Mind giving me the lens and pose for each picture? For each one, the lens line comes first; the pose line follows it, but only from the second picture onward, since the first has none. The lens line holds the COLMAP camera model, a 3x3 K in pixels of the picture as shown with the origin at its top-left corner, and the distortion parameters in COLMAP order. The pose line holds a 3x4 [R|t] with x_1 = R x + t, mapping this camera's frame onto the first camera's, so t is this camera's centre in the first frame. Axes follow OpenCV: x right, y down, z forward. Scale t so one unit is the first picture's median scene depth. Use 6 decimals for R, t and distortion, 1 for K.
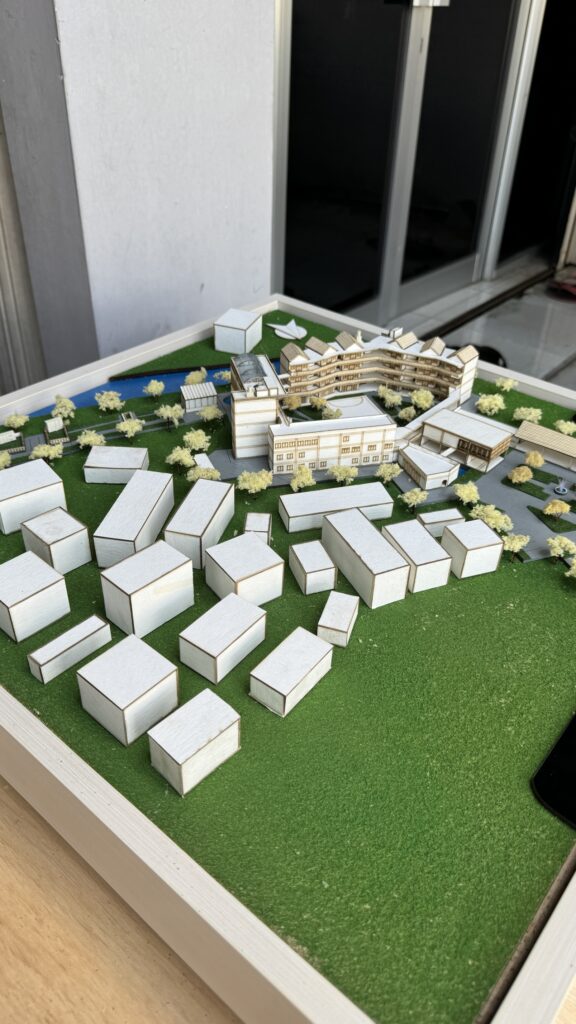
lens RADIAL K [[747.1, 0, 288.0], [0, 747.1, 512.0], [0, 0, 1]] dist [0.000346, -0.001777]
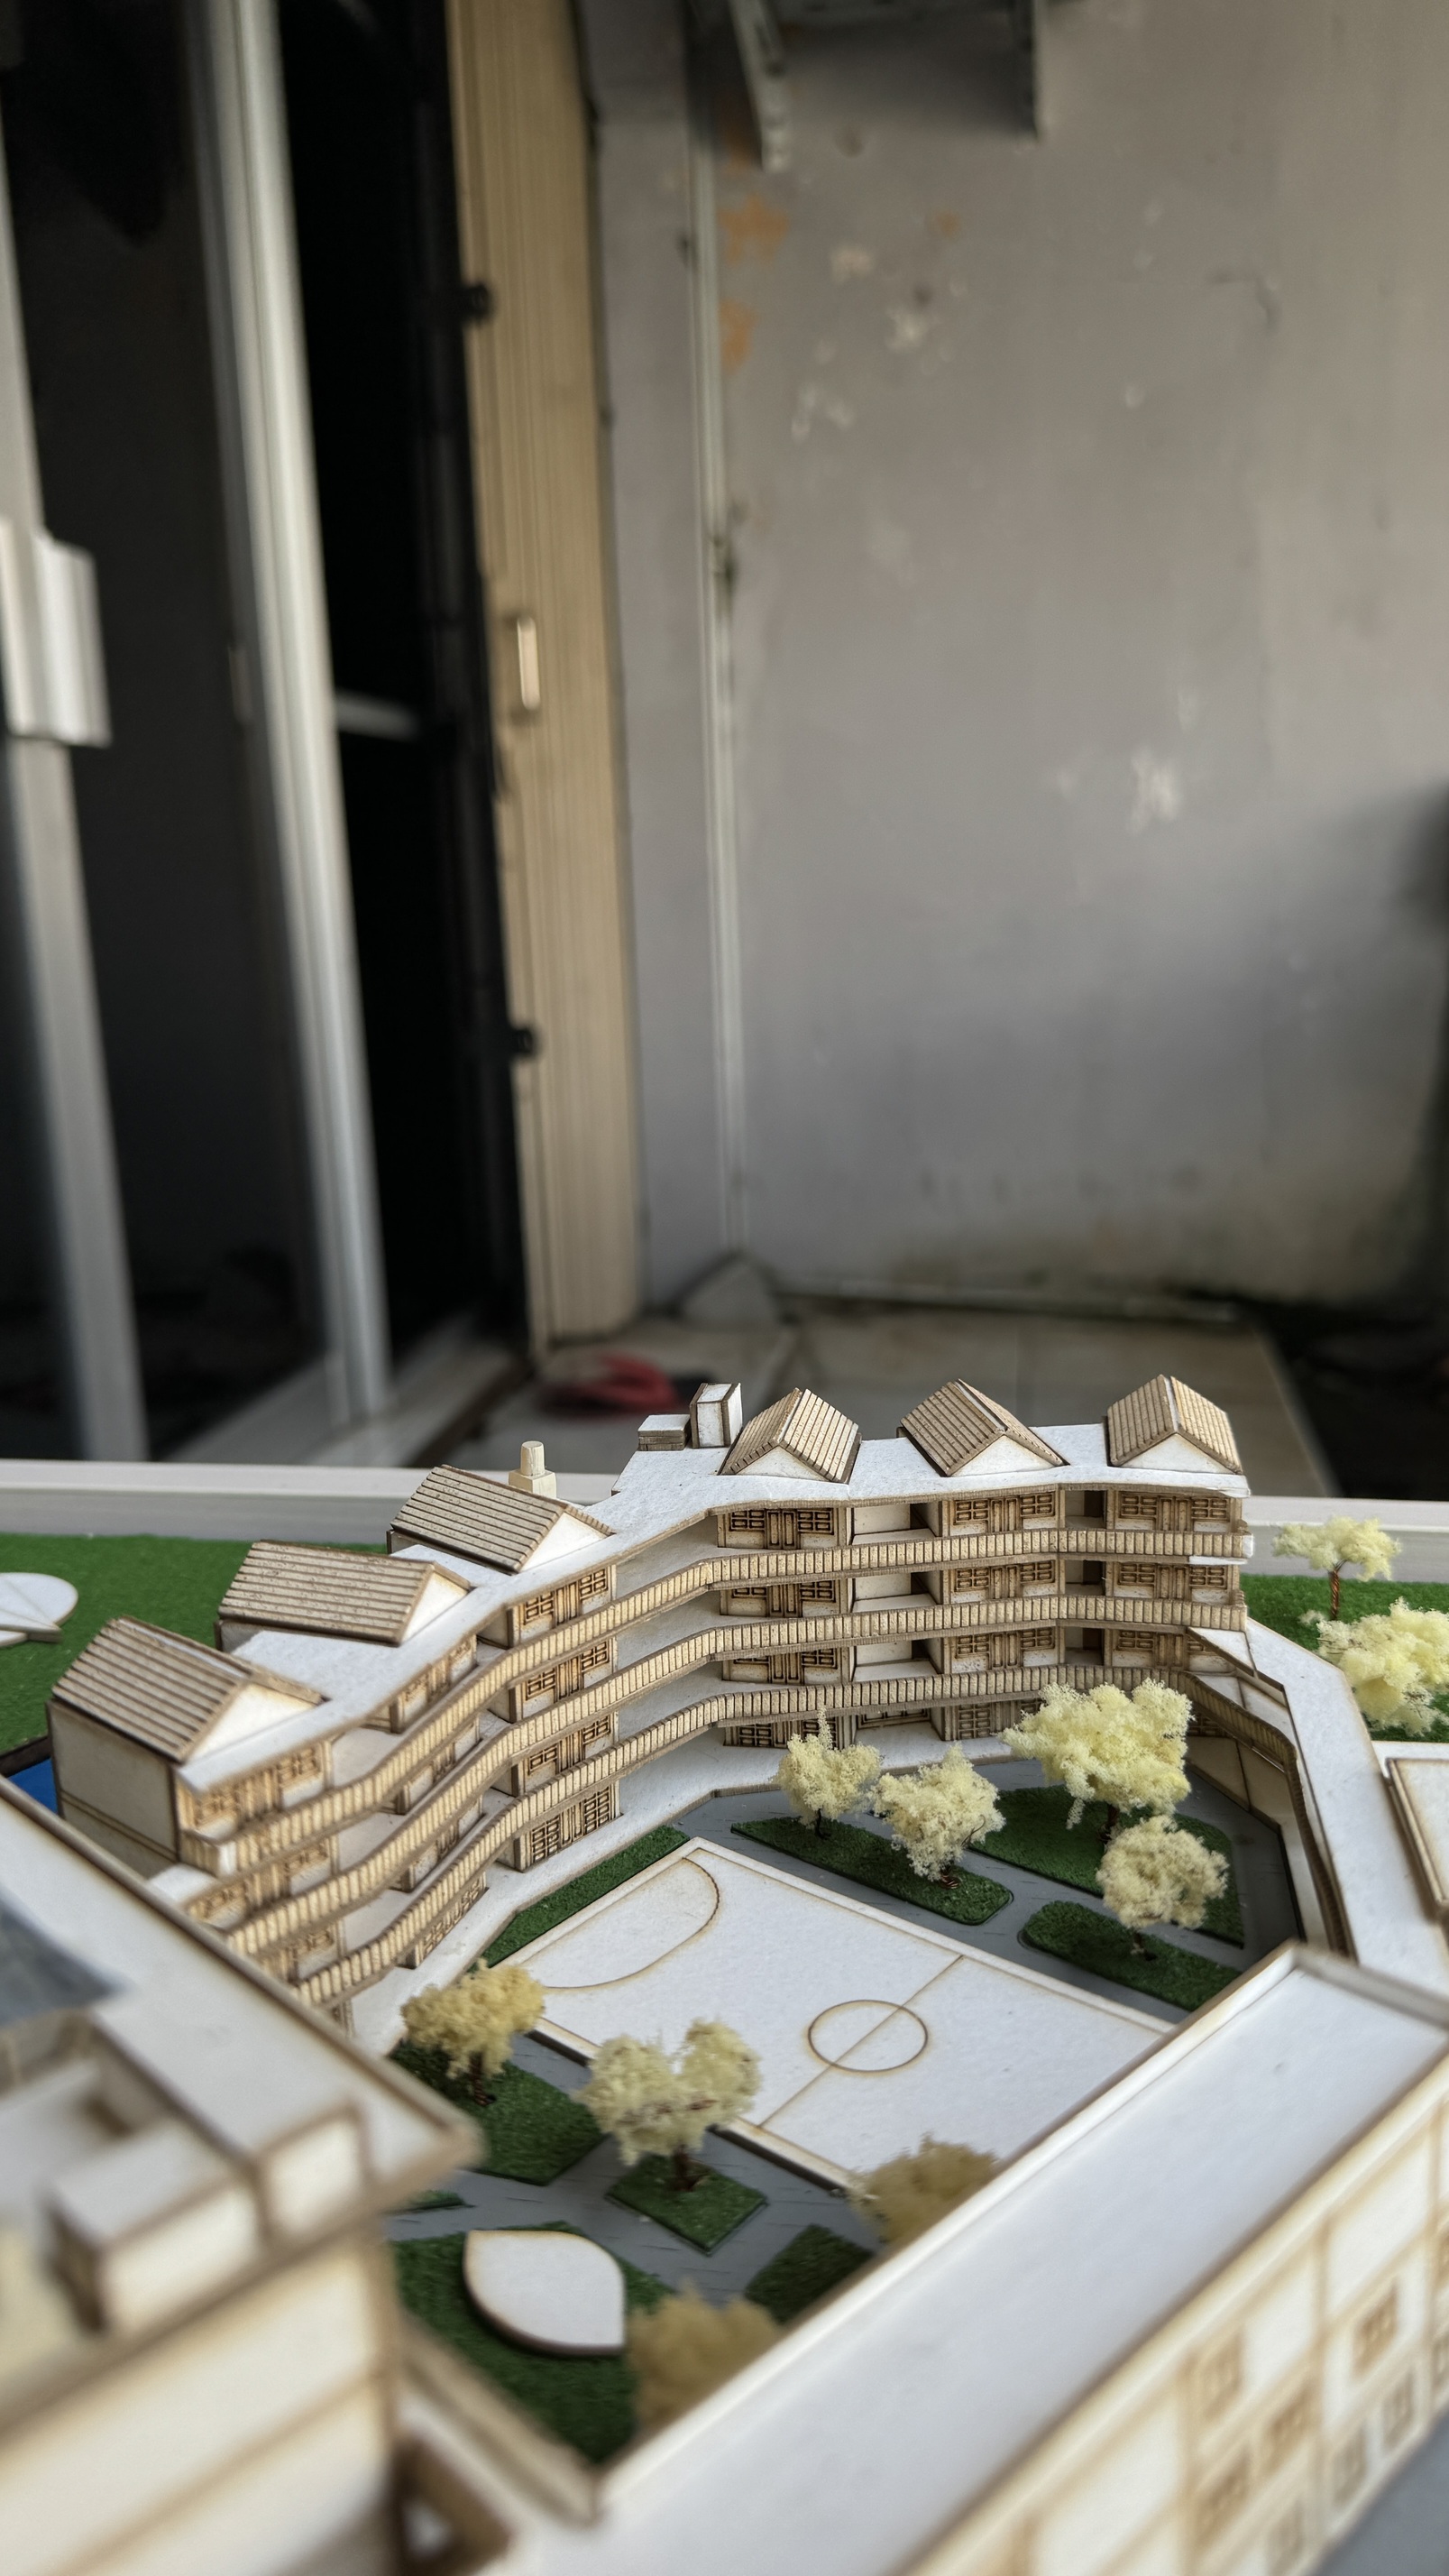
lens RADIAL K [[1879.1, 0, 724.5], [0, 1879.1, 1288.0], [0, 0, 1]] dist [0.000346, -0.001777]
pose [[0.860237, -0.173506, 0.479467, -0.051136], [0.346809, 0.888415, -0.300735, -0.142705], [-0.373787, 0.424987, 0.824421, 0.662060]]
